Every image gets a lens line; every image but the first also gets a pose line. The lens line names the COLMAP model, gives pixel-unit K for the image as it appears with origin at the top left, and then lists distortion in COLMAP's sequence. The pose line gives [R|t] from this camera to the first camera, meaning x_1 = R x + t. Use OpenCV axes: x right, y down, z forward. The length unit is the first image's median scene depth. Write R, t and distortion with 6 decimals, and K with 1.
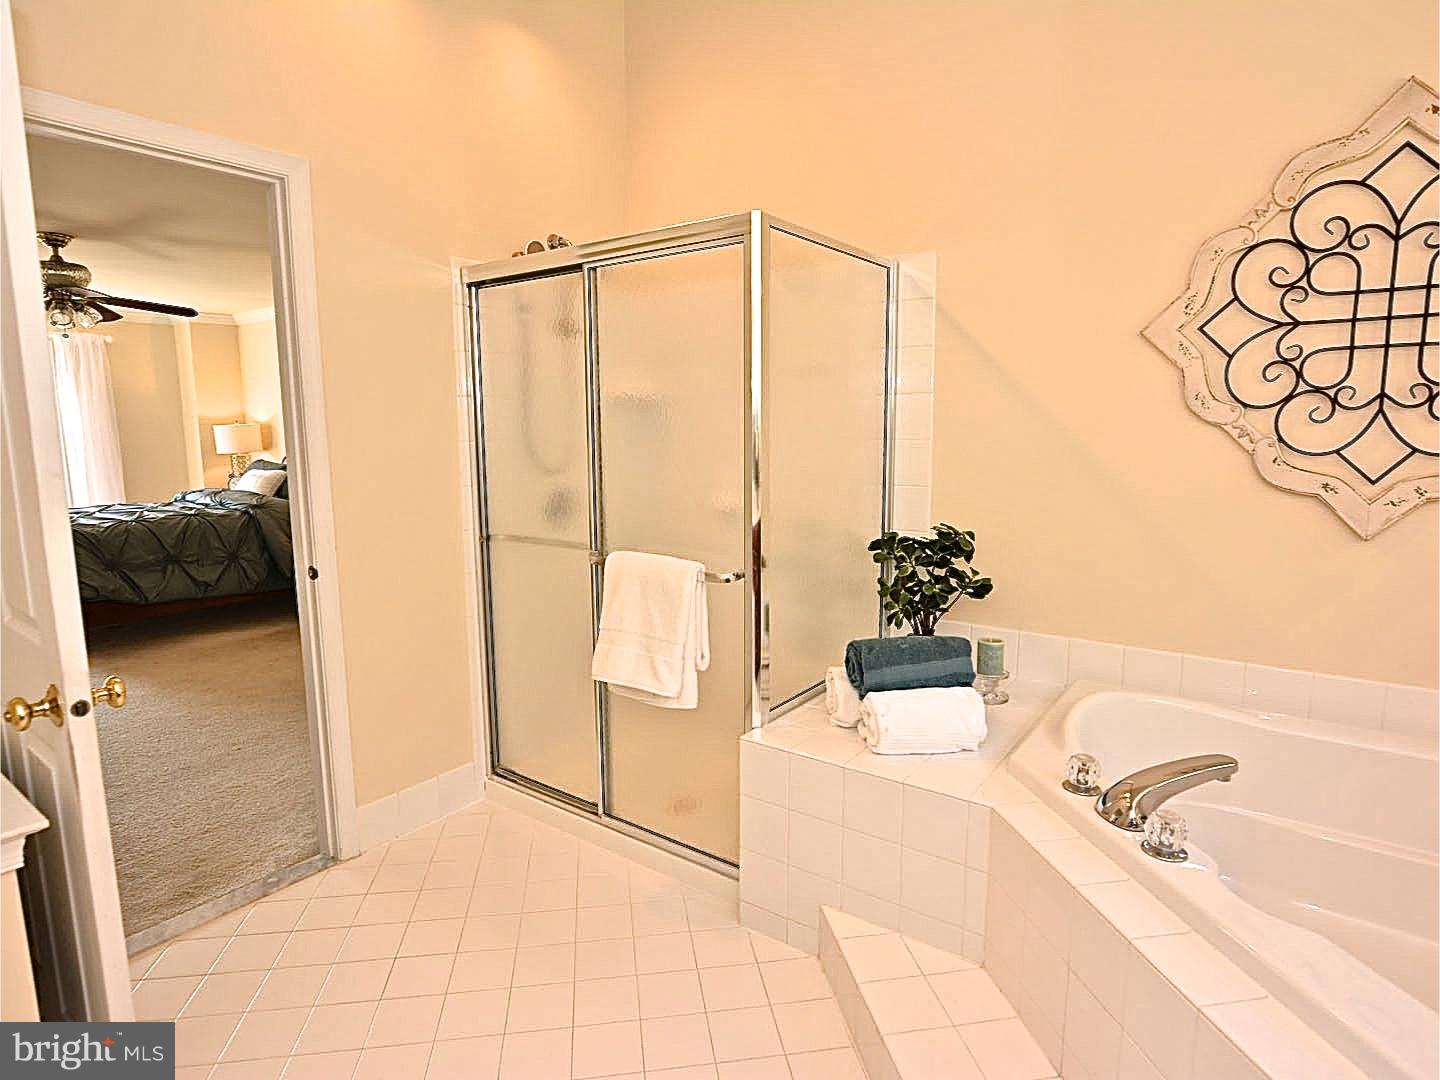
lens RADIAL K [[797.4, 0, 712.0], [0, 797.4, 537.0], [0, 0, 1]] dist [-0.036261, 0.012555]
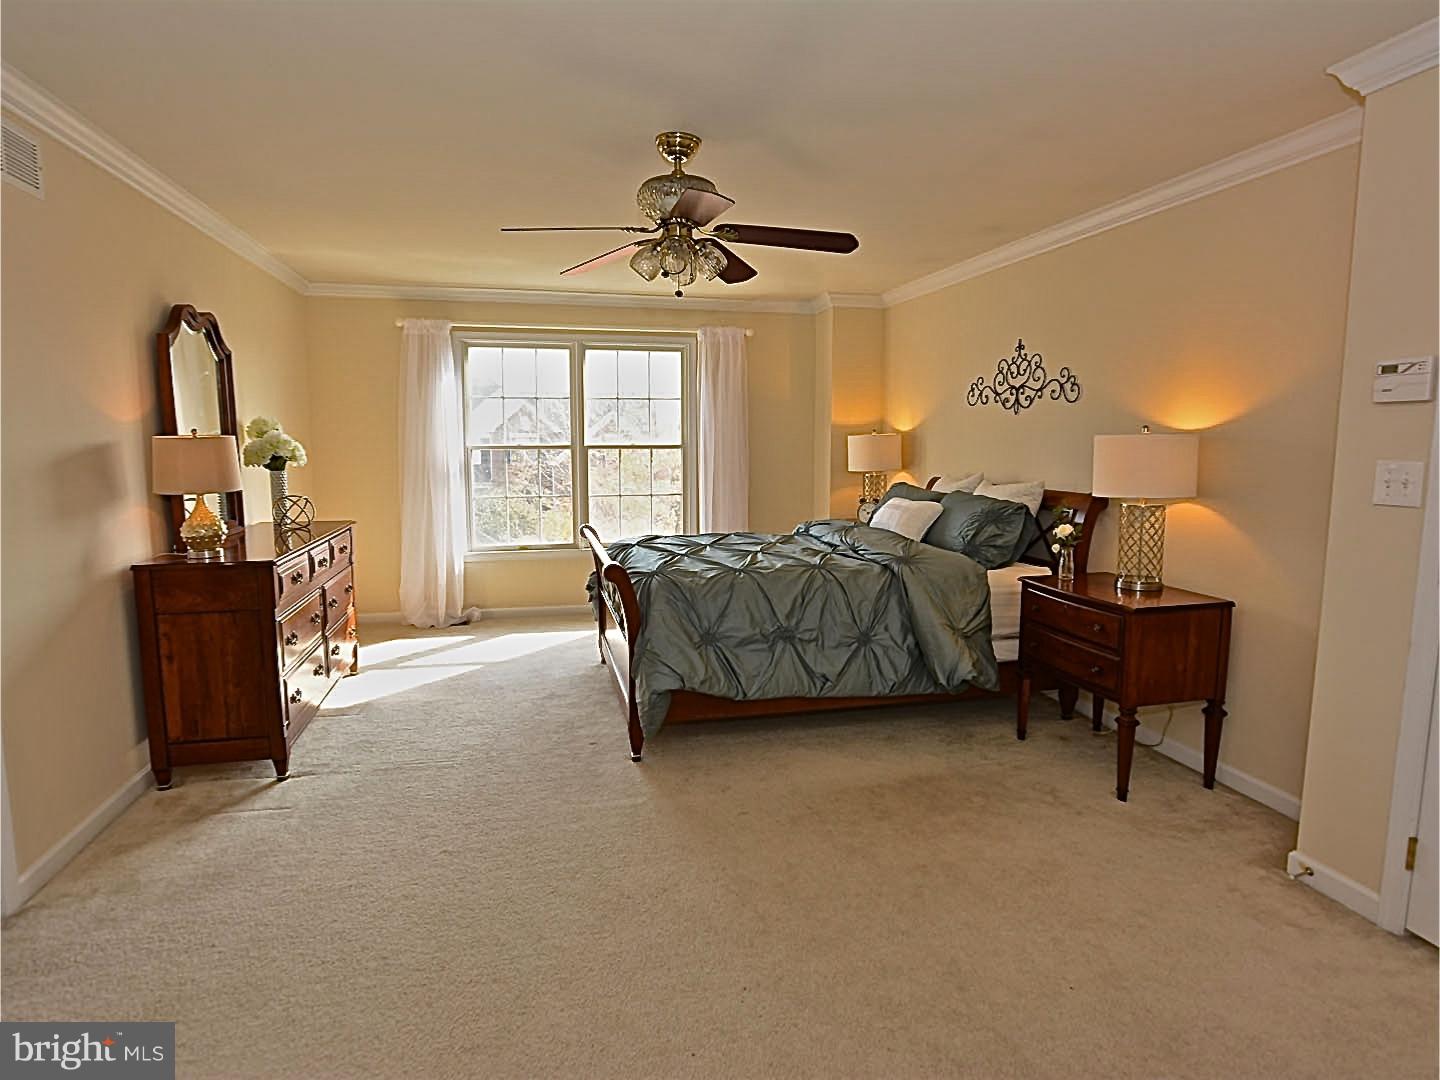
lens RADIAL K [[797.4, 0, 712.0], [0, 797.4, 537.0], [0, 0, 1]] dist [-0.036261, 0.012555]
pose [[0.759471, 0.086306, -0.644791, -0.283975], [-0.099015, 0.994948, 0.016549, -0.053558], [0.642962, 0.051275, 0.764180, 0.410223]]
